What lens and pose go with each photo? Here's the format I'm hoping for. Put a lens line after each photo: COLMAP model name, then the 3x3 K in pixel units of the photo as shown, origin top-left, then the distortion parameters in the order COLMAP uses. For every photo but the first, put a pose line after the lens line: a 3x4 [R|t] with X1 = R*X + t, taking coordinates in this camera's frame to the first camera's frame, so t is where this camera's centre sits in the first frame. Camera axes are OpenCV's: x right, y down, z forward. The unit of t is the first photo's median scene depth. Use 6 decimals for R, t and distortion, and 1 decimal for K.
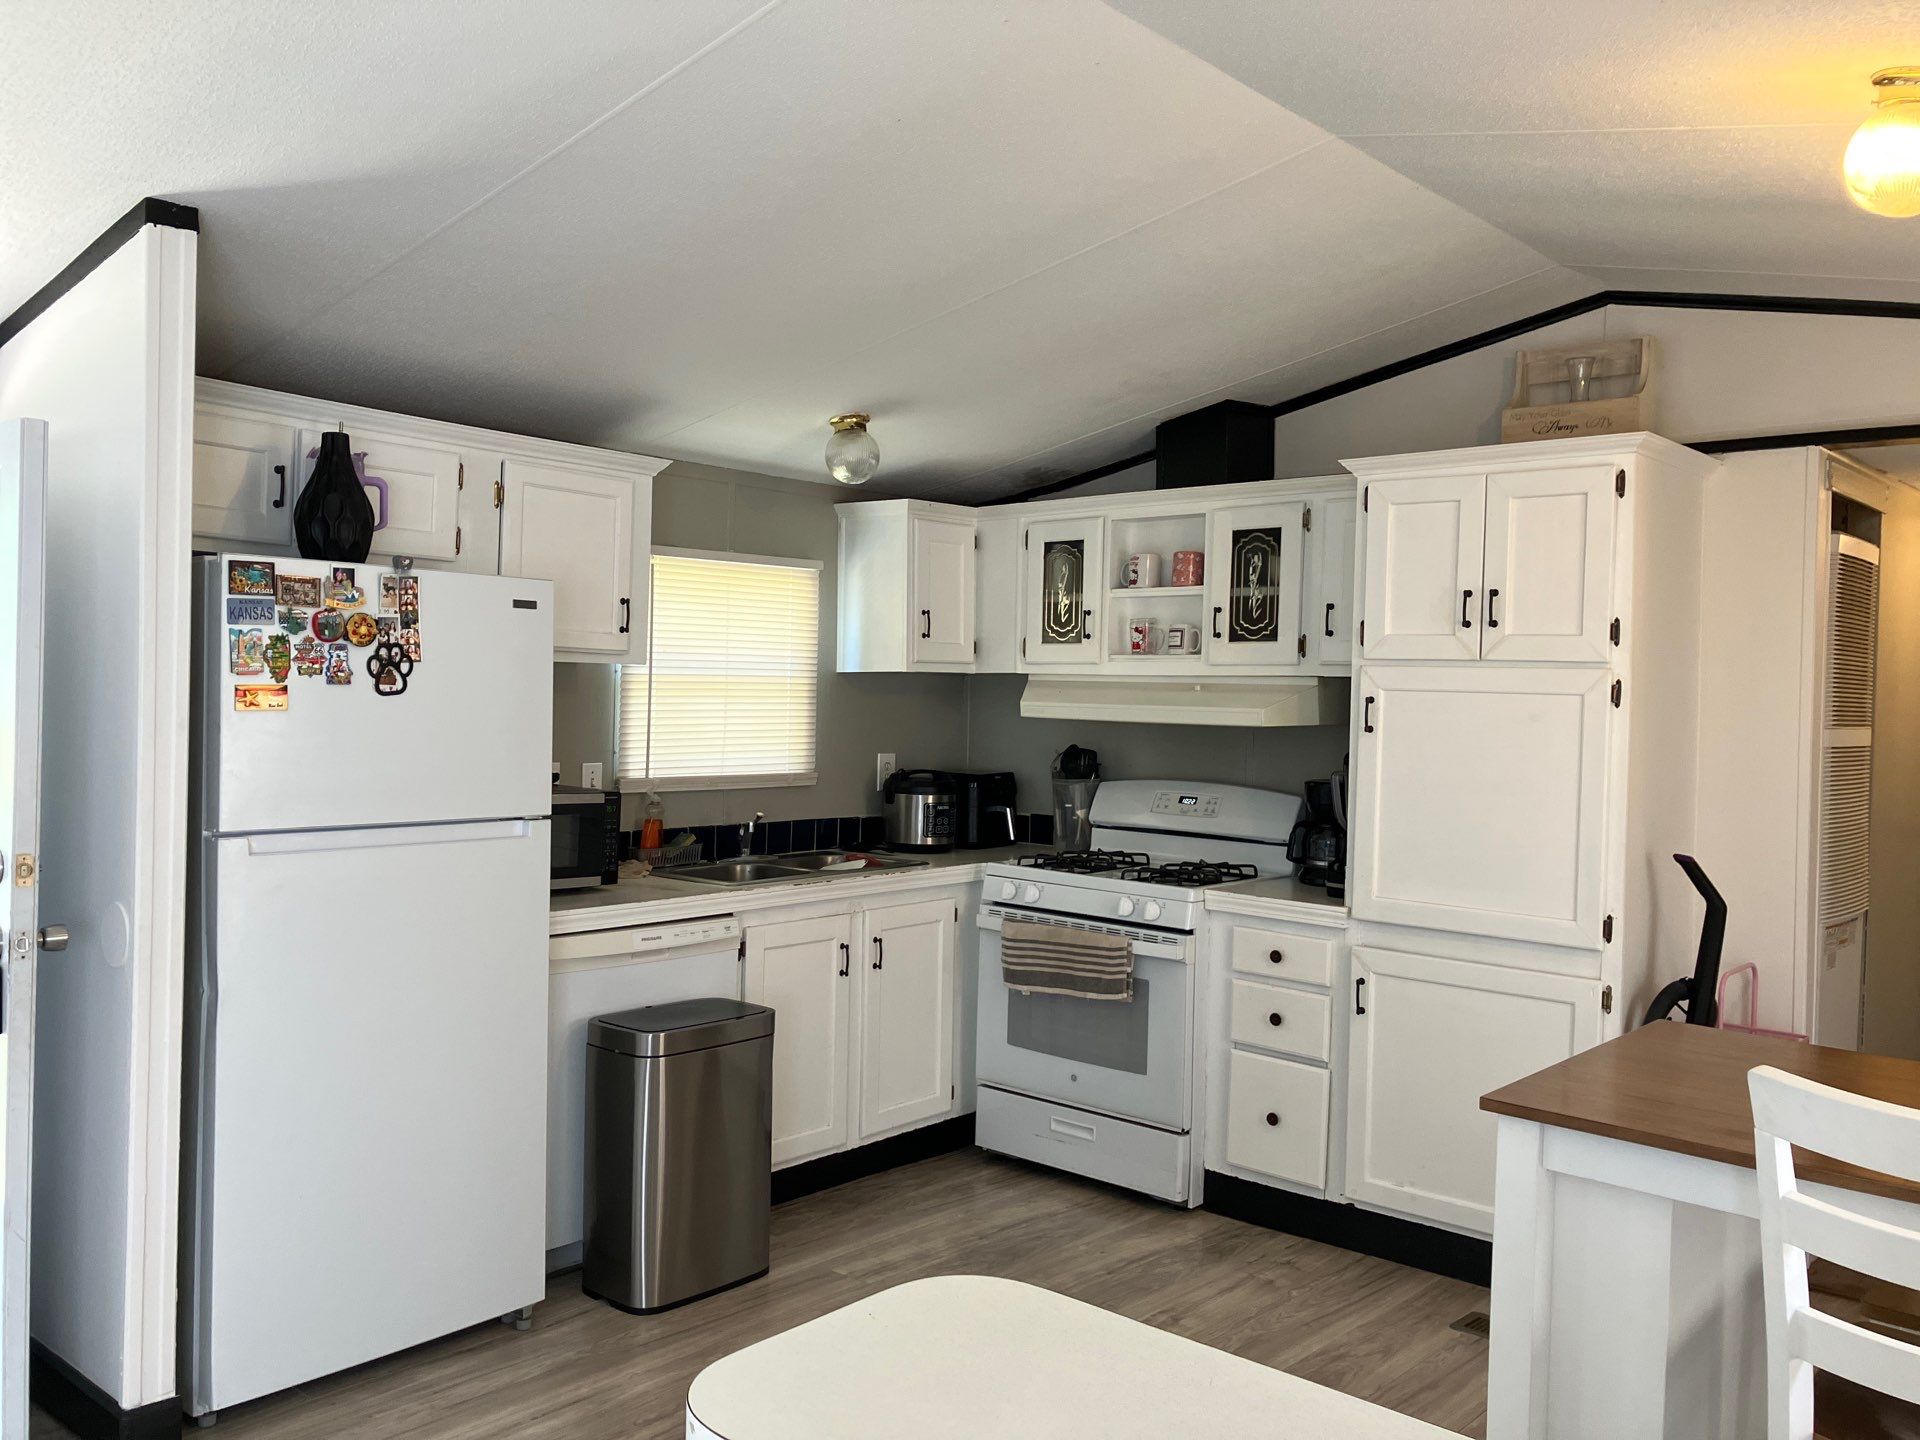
lens RADIAL K [[1567.5, 0, 945.1], [0, 1567.5, 721.5], [0, 0, 1]] dist [0.014089, 0.016003]
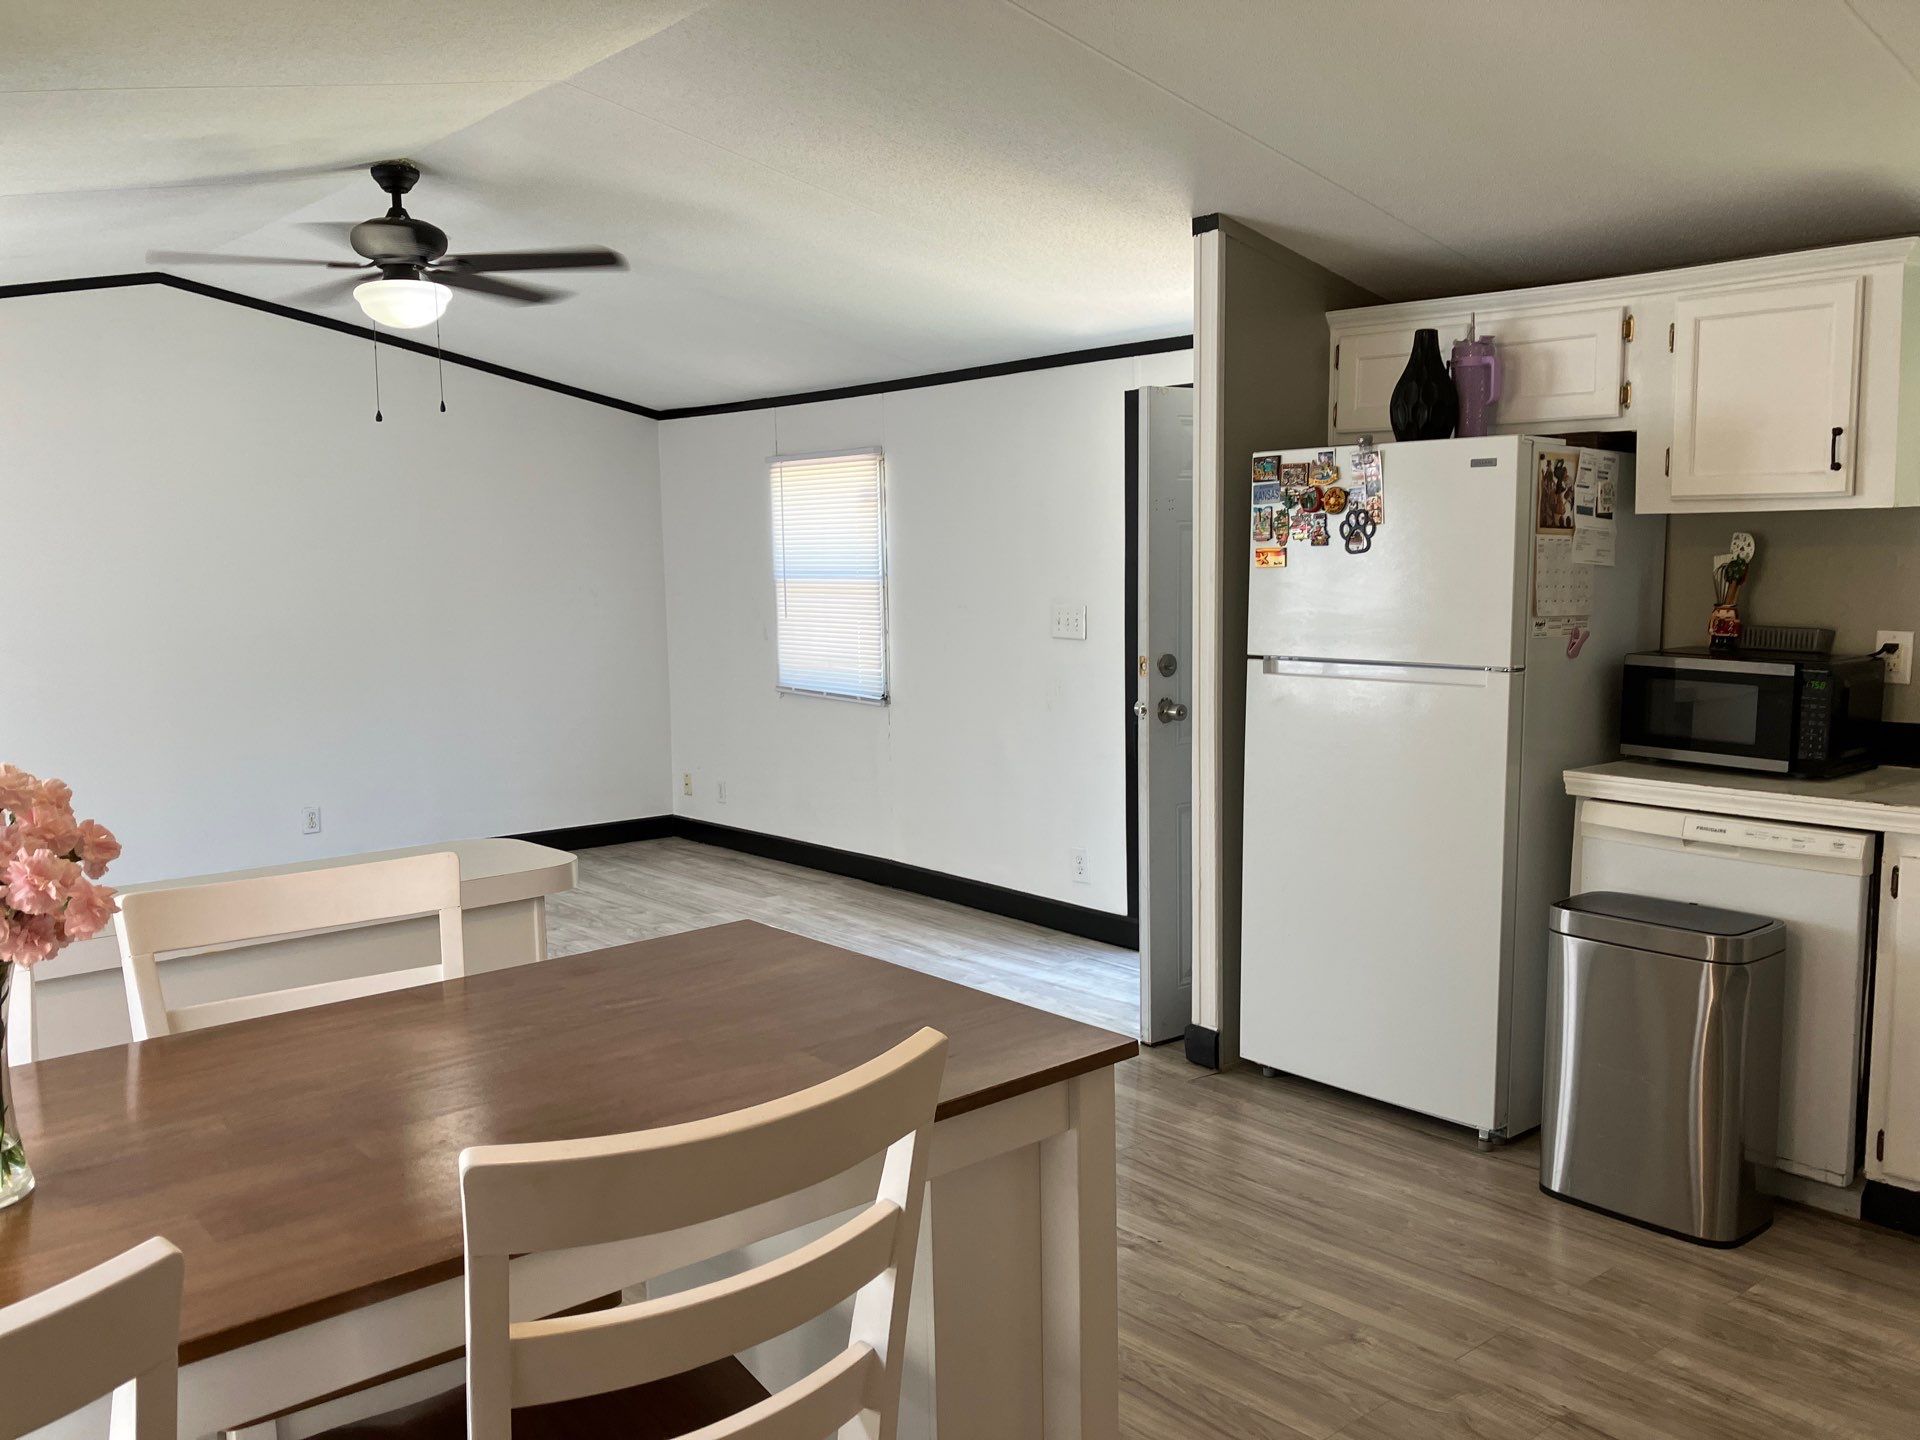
lens RADIAL K [[1567.5, 0, 953.5], [0, 1567.5, 729.6], [0, 0, 1]] dist [0.014089, 0.016003]
pose [[-0.129144, 0.089454, -0.987583, 0.884638], [-0.013348, 0.995676, 0.091933, 0.011083], [0.991536, 0.025055, -0.127391, 0.849353]]
